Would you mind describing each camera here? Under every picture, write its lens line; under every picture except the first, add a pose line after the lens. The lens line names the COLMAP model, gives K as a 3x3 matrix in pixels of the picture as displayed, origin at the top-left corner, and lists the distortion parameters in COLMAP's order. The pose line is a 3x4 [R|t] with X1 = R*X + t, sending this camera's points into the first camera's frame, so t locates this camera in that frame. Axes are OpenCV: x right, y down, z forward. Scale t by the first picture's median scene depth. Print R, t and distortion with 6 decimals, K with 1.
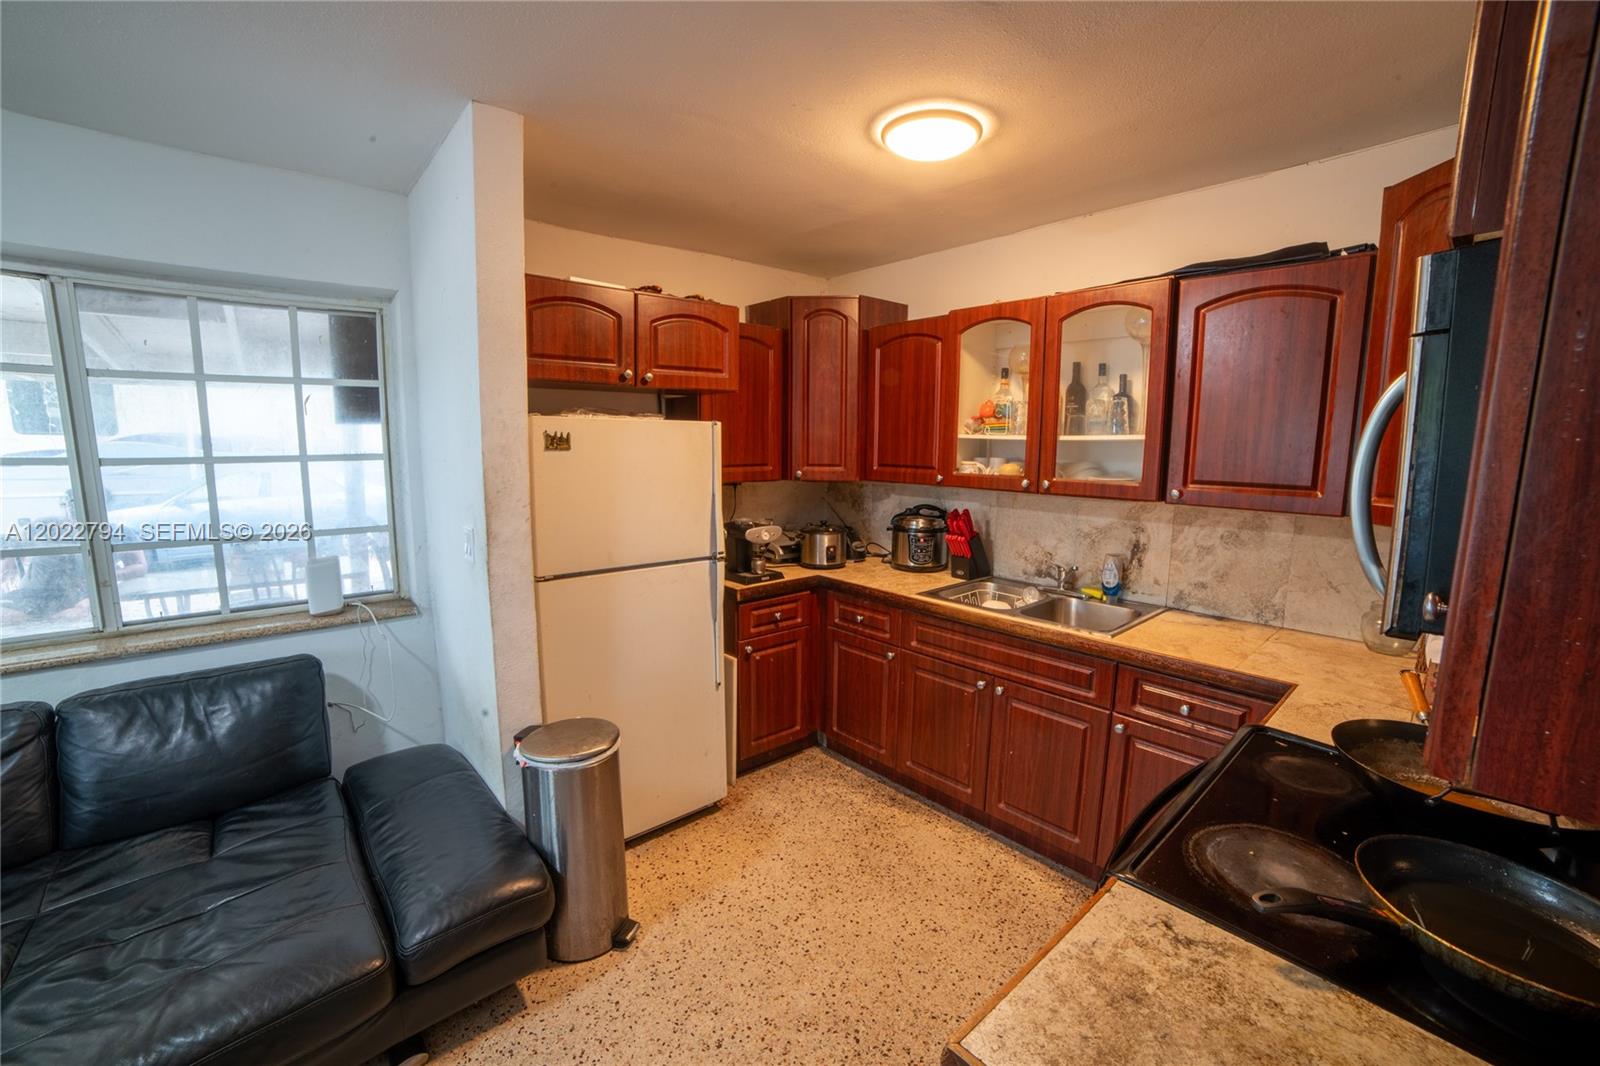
lens RADIAL K [[650.4, 0, 790.0], [0, 650.4, 533.1], [0, 0, 1]] dist [-0.106585, 0.035625]
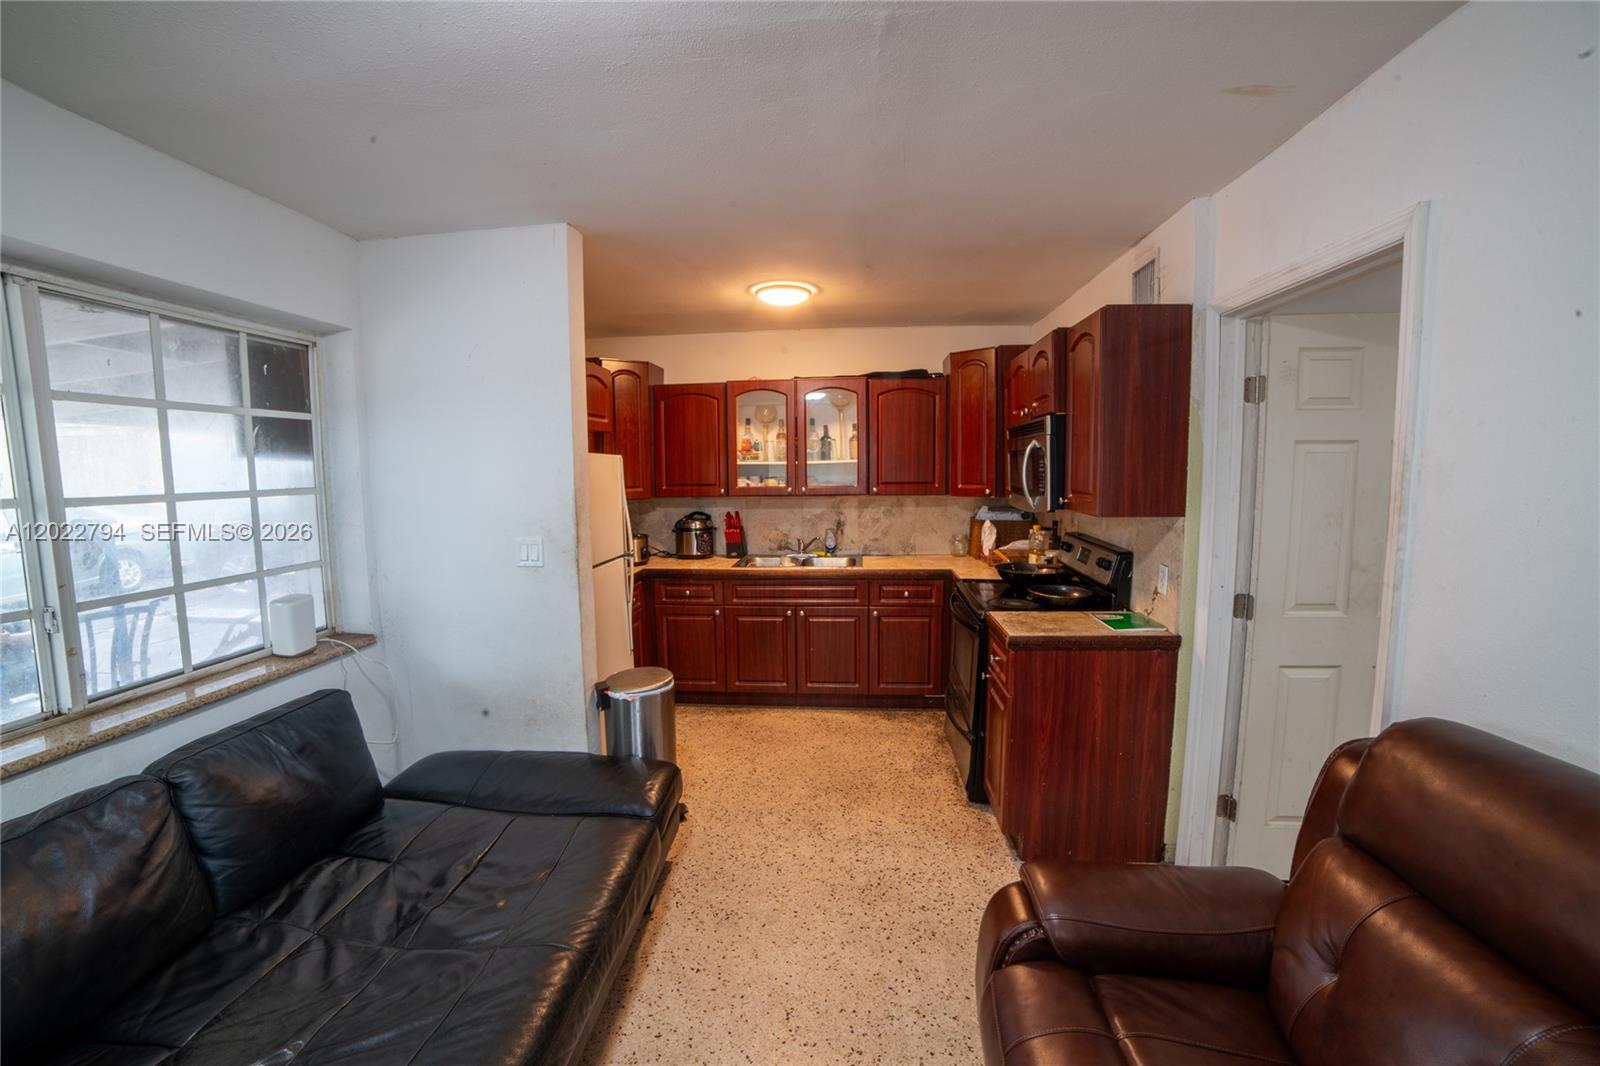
lens RADIAL K [[650.4, 0, 790.0], [0, 650.4, 533.1], [0, 0, 1]] dist [-0.106585, 0.035625]
pose [[0.721082, -0.085524, 0.687551, -0.813915], [0.114652, 0.993400, 0.003325, 0.027404], [-0.683298, 0.076432, 0.726128, -0.219283]]
